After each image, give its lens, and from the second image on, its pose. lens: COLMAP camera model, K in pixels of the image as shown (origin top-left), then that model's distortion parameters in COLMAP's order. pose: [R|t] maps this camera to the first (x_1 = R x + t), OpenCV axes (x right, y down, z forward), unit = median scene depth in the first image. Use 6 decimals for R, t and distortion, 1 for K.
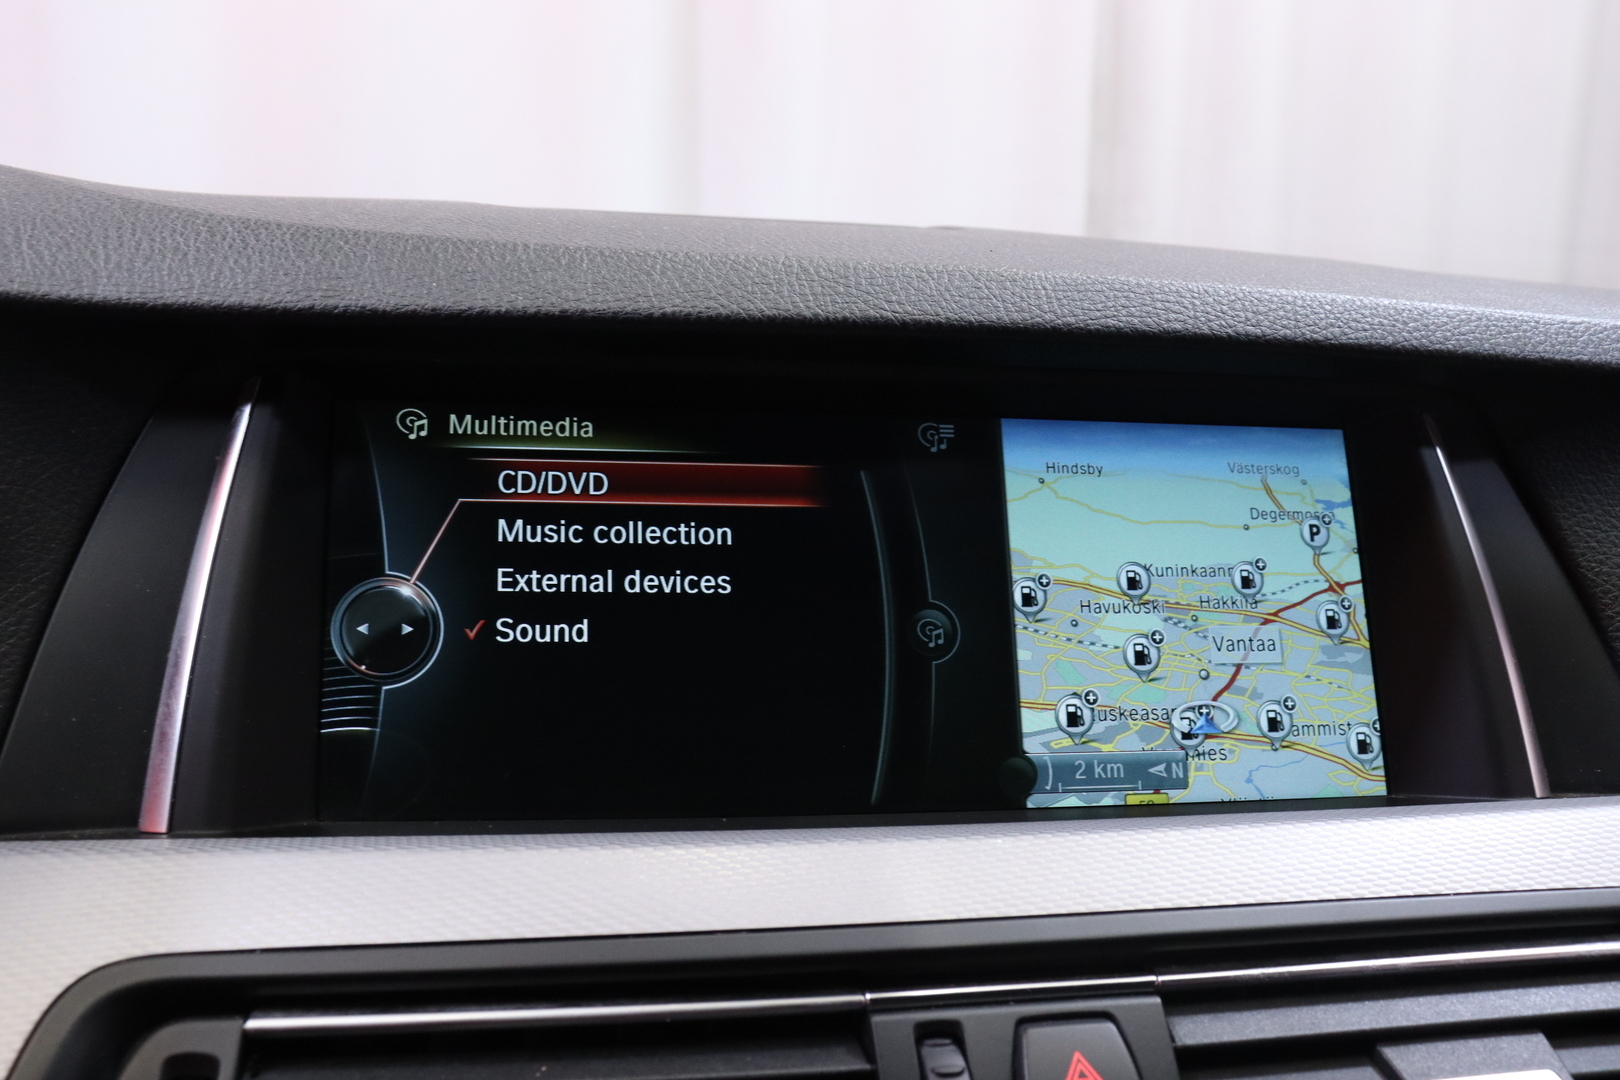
lens RADIAL K [[1524.8, 0, 803.6], [0, 1524.8, 542.5], [0, 0, 1]] dist [-0.100593, 0.000000]
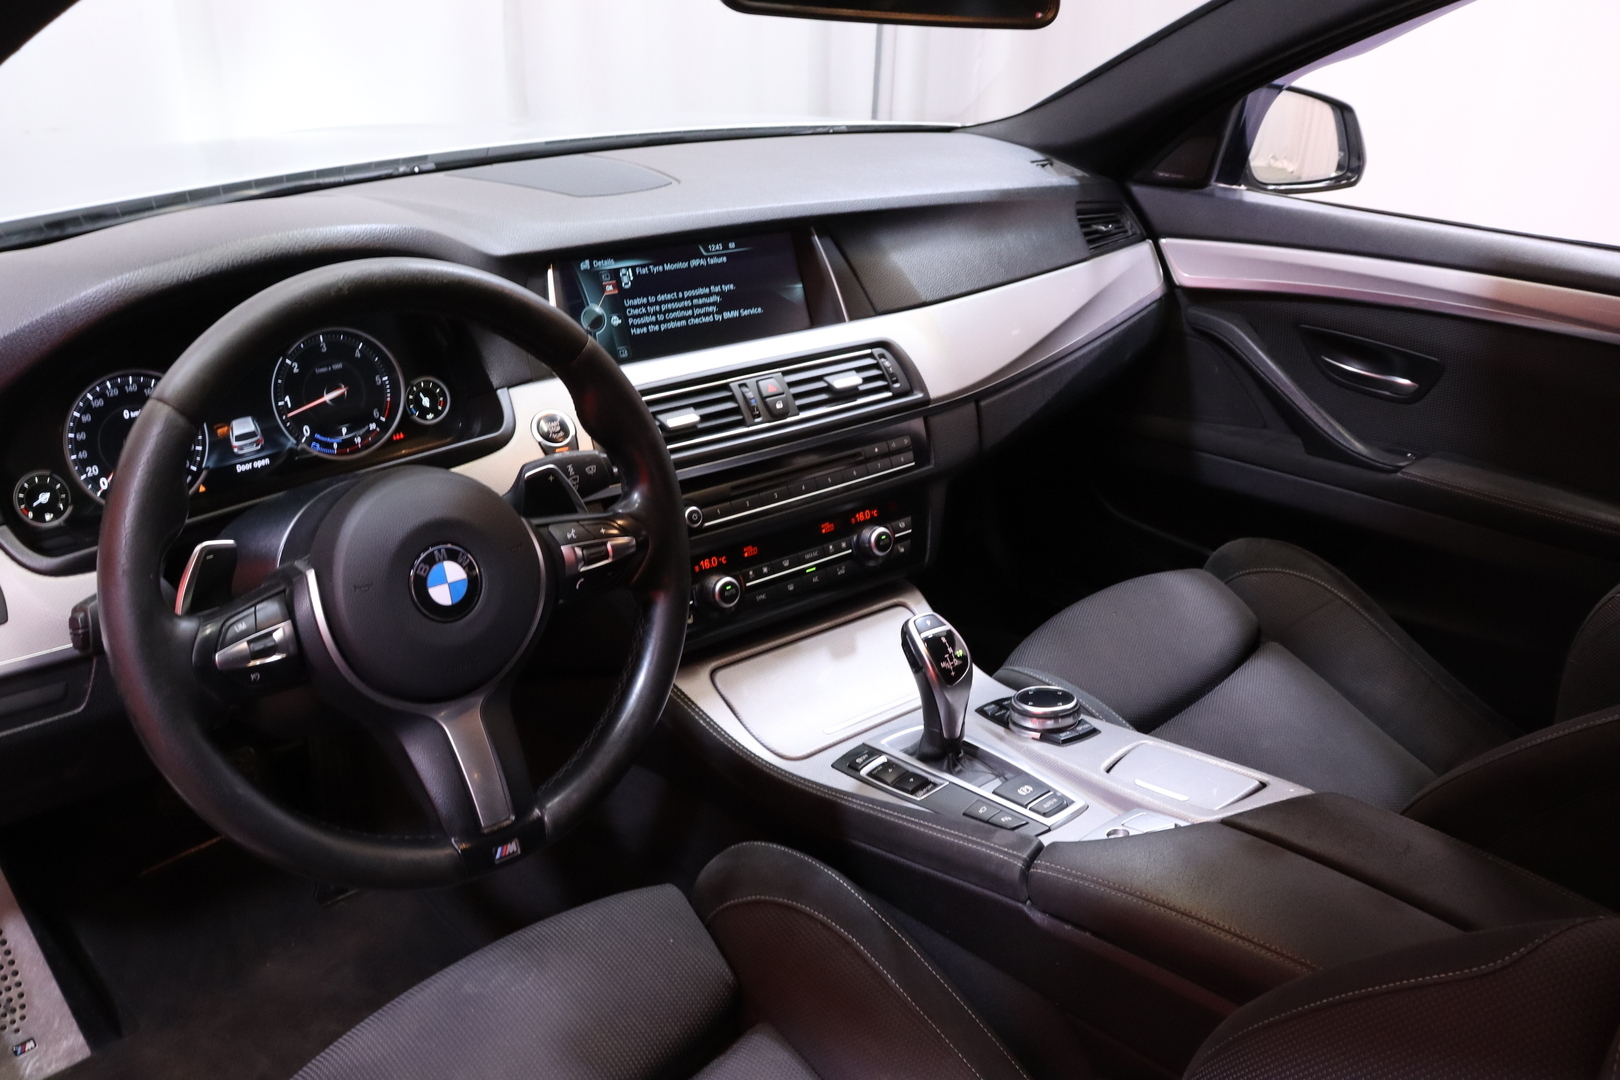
lens RADIAL K [[1334.1, 0, 807.5], [0, 1334.1, 541.2], [0, 0, 1]] dist [-0.172057, 0.142024]
pose [[0.892025, -0.206154, 0.402234, -1.330911], [0.085380, 0.950758, 0.297941, -0.393269], [-0.443850, -0.231428, 0.865701, -2.507537]]
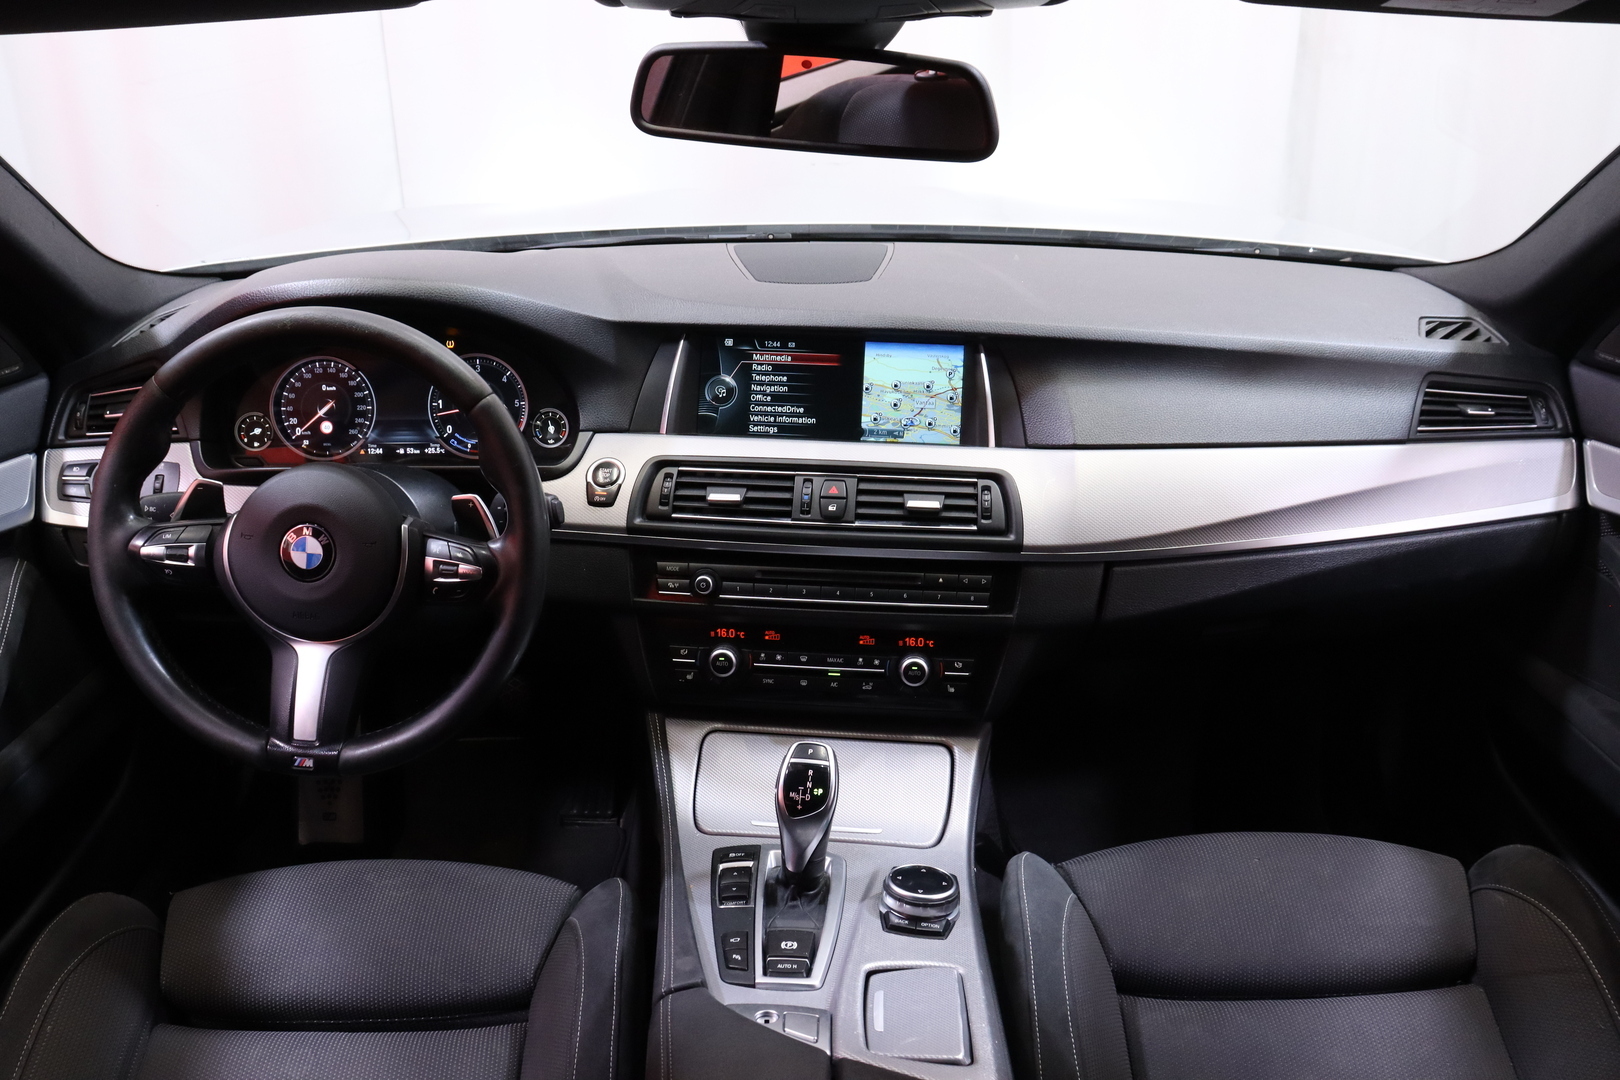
lens RADIAL K [[1334.1, 0, 777.8], [0, 1334.1, 537.9], [0, 0, 1]] dist [-0.172057, 0.142024]
pose [[0.949922, 0.082767, -0.301325, 1.156672], [-0.010826, 0.972422, 0.232975, -0.450701], [0.312298, -0.218046, 0.924622, -2.734744]]
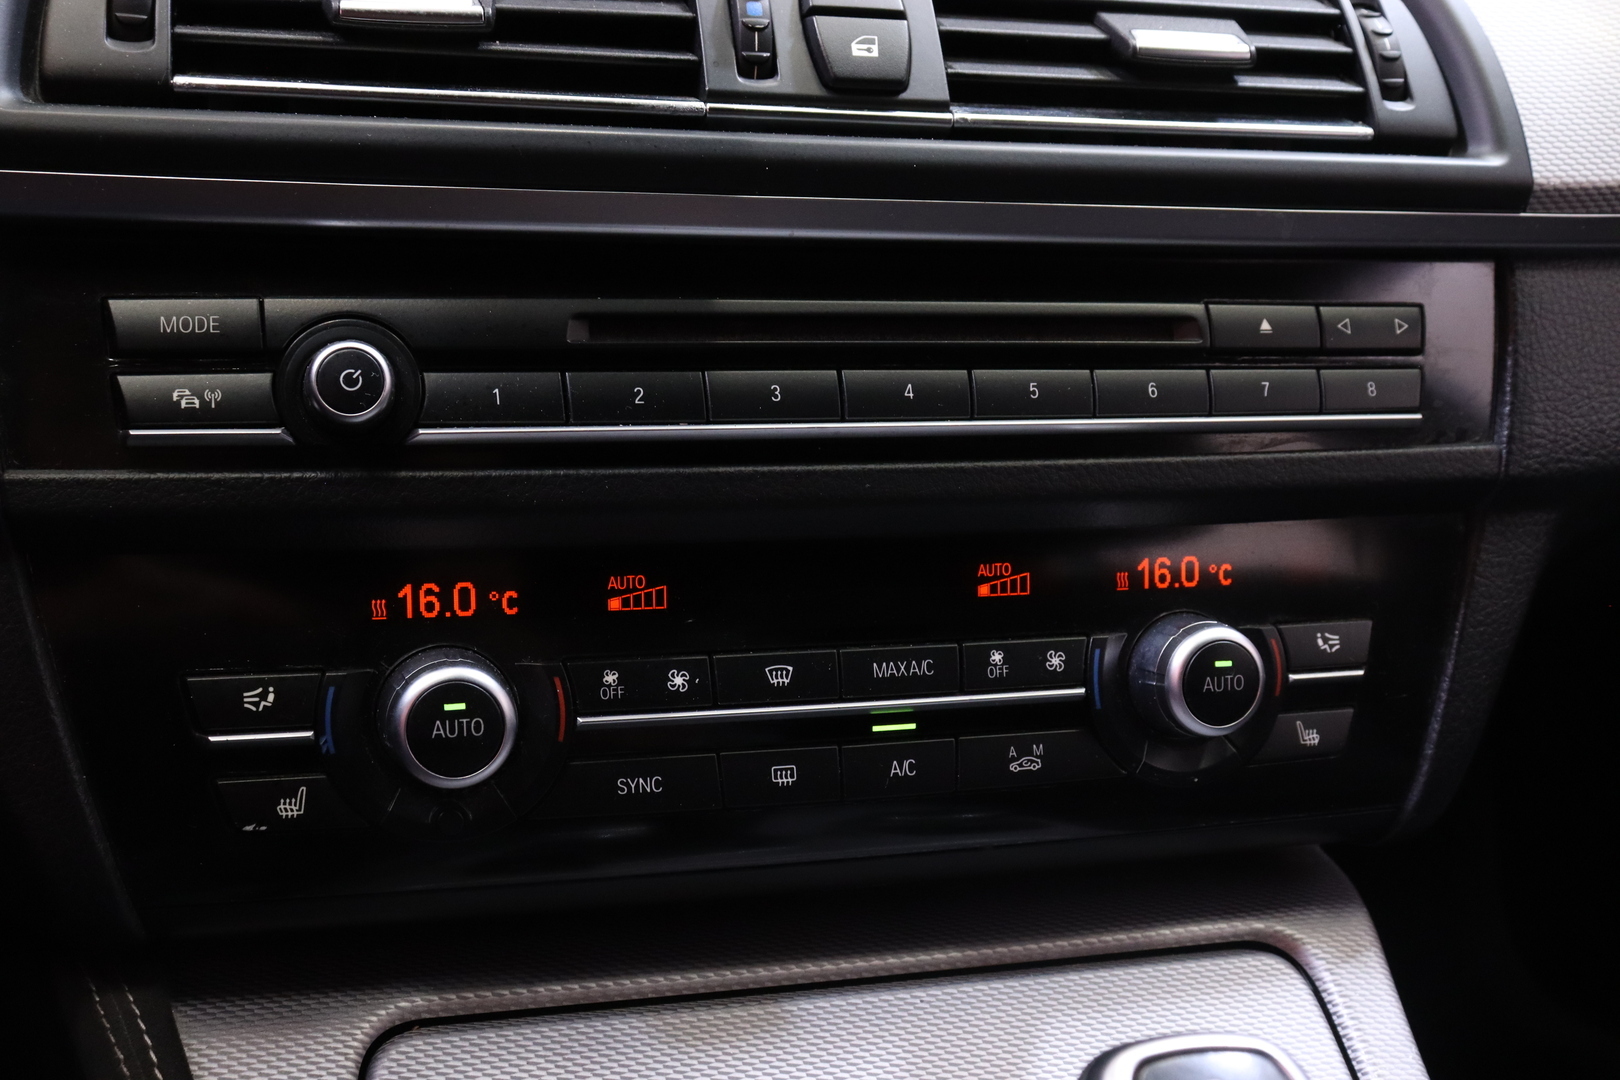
lens RADIAL K [[1892.4, 0, 803.8], [0, 1892.4, 536.3], [0, 0, 1]] dist [-0.059361, 0.000000]
pose [[0.995646, 0.005913, 0.093030, -0.000285], [-0.023248, 0.982202, 0.186383, 0.432411], [-0.090273, -0.187734, 0.978063, -0.532647]]
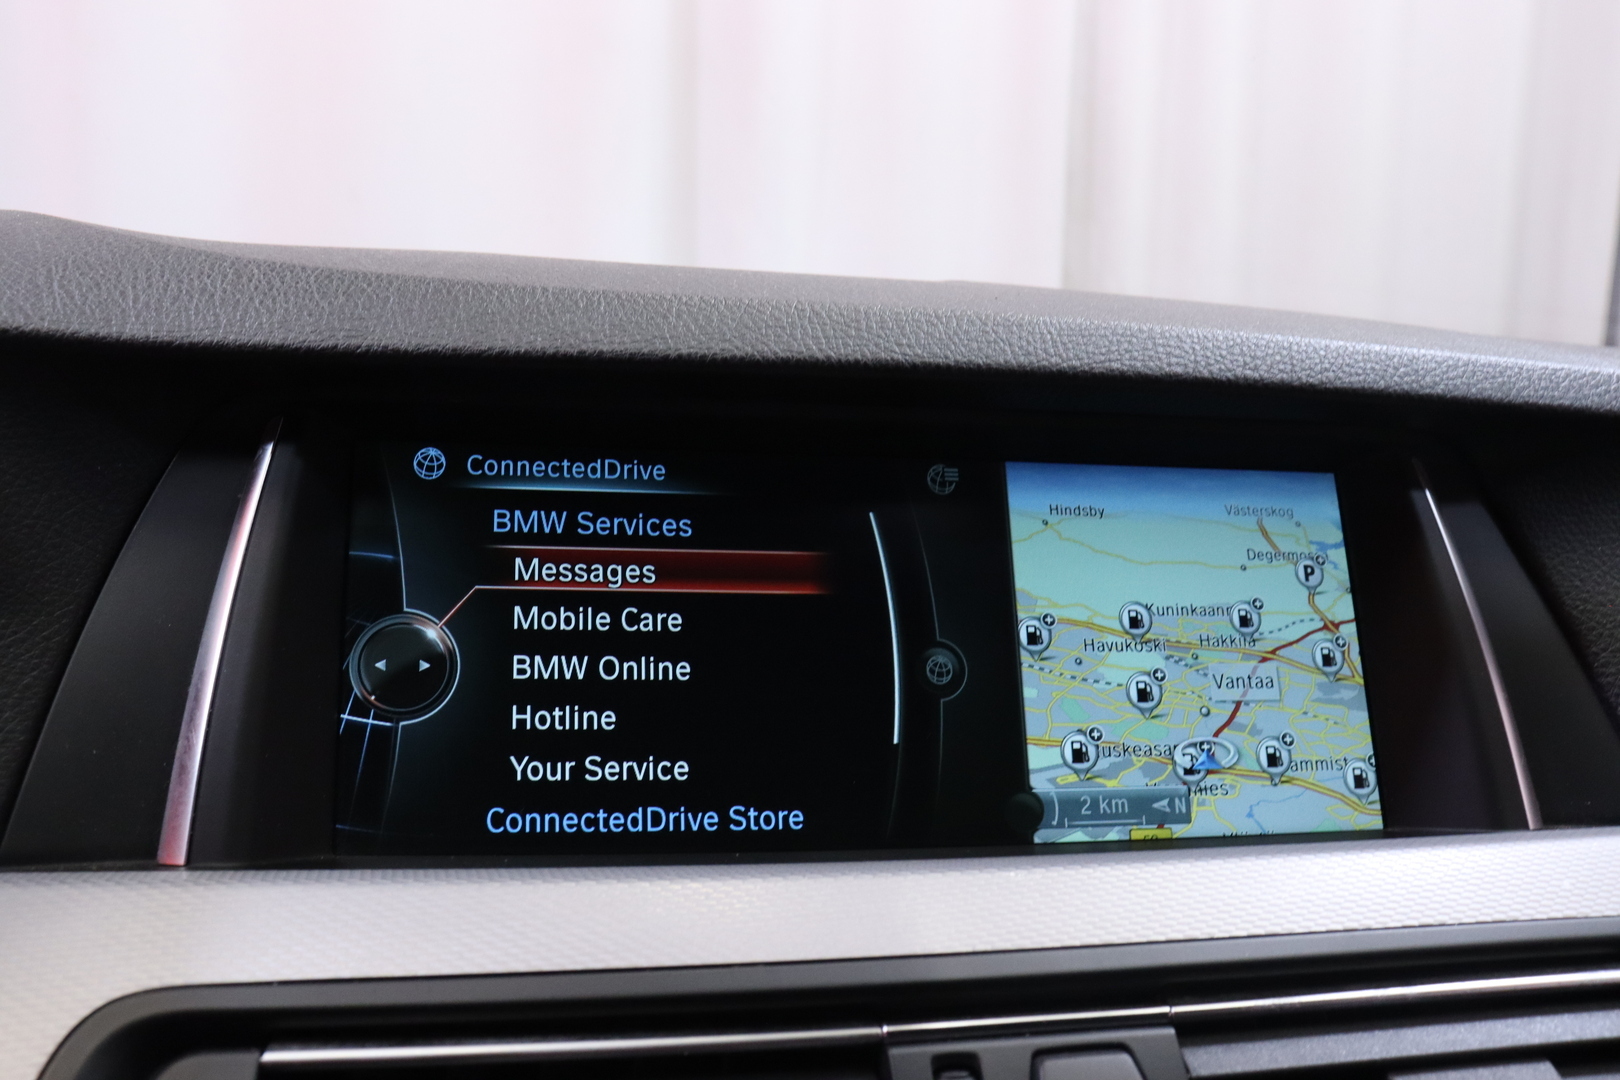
lens RADIAL K [[1454.9, 0, 805.5], [0, 1454.9, 531.6], [0, 0, 1]] dist [-0.127743, 0.042746]
pose [[0.999947, 0.000693, 0.010252, -0.017328], [-0.000210, 0.998894, -0.047009, 0.013592], [-0.010273, 0.047005, 0.998842, 0.031726]]
